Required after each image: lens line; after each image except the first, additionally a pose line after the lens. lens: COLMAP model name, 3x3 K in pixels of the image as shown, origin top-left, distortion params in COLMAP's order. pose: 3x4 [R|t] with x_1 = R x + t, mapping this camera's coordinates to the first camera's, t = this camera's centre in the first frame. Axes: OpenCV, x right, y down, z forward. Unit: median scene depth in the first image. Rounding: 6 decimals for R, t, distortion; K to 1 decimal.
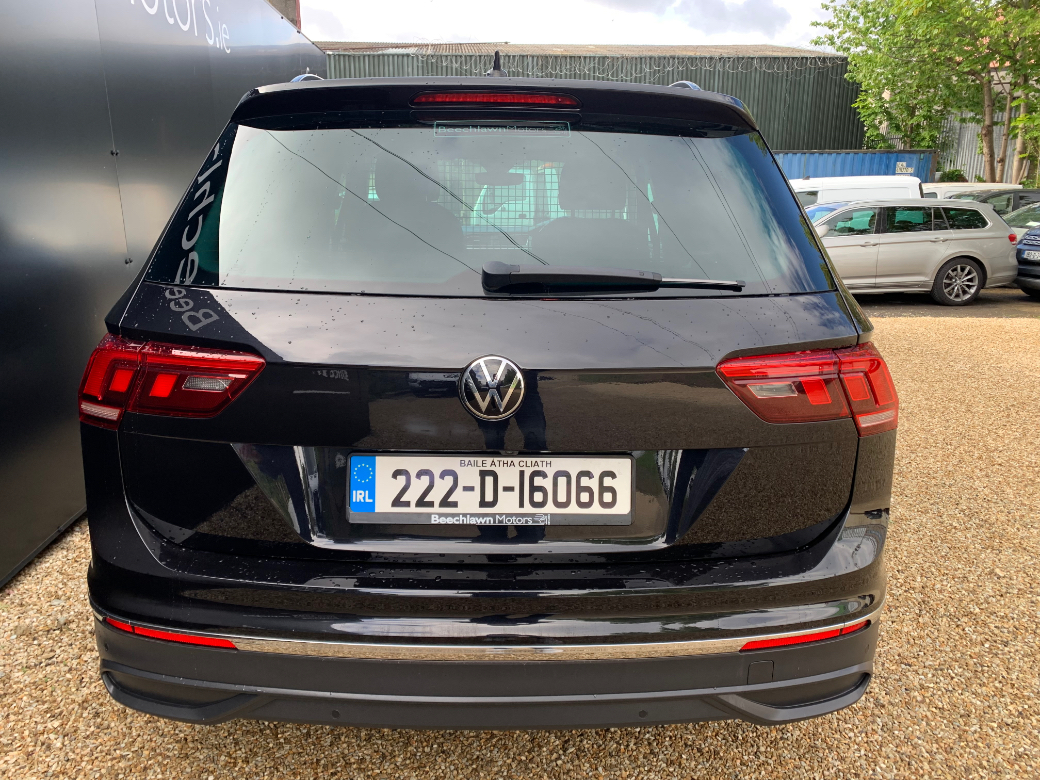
lens RADIAL K [[797.0, 0, 520.0], [0, 797.0, 389.9], [0, 0, 1]] dist [0.031286, -0.028641]
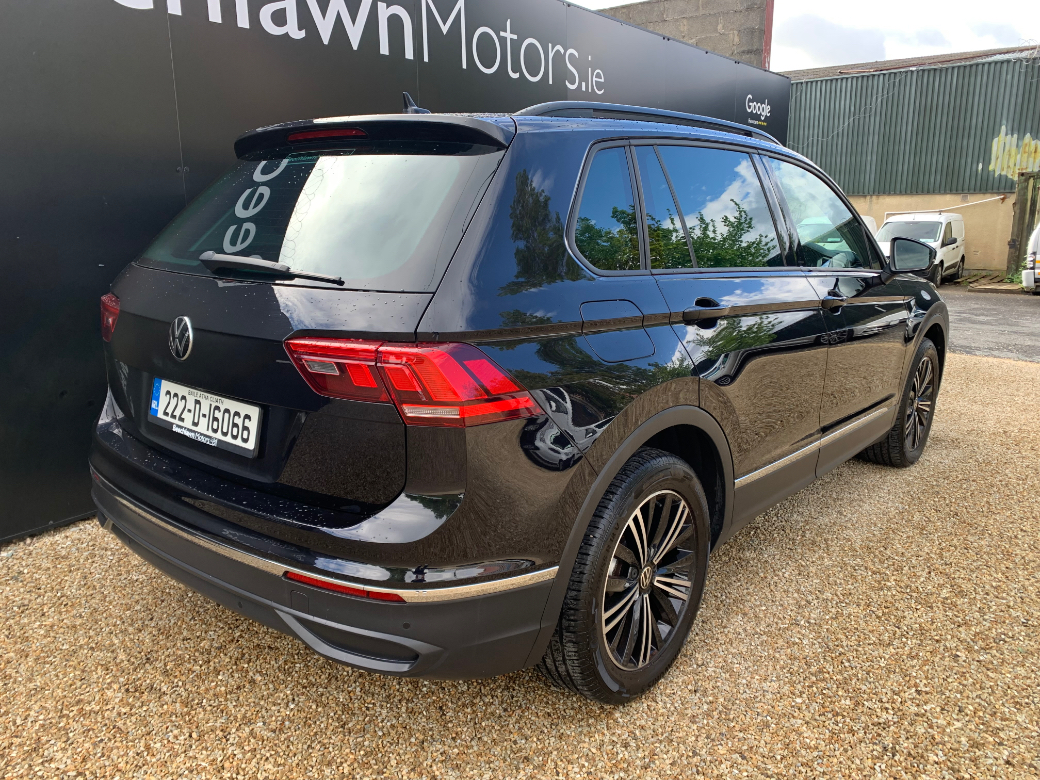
lens RADIAL K [[797.0, 0, 528.0], [0, 797.0, 390.6], [0, 0, 1]] dist [0.031286, -0.028641]
pose [[0.761012, 0.138945, -0.633683, 1.288829], [-0.157194, 0.987180, 0.027675, -0.045868], [0.629405, 0.078551, 0.773097, 0.273461]]
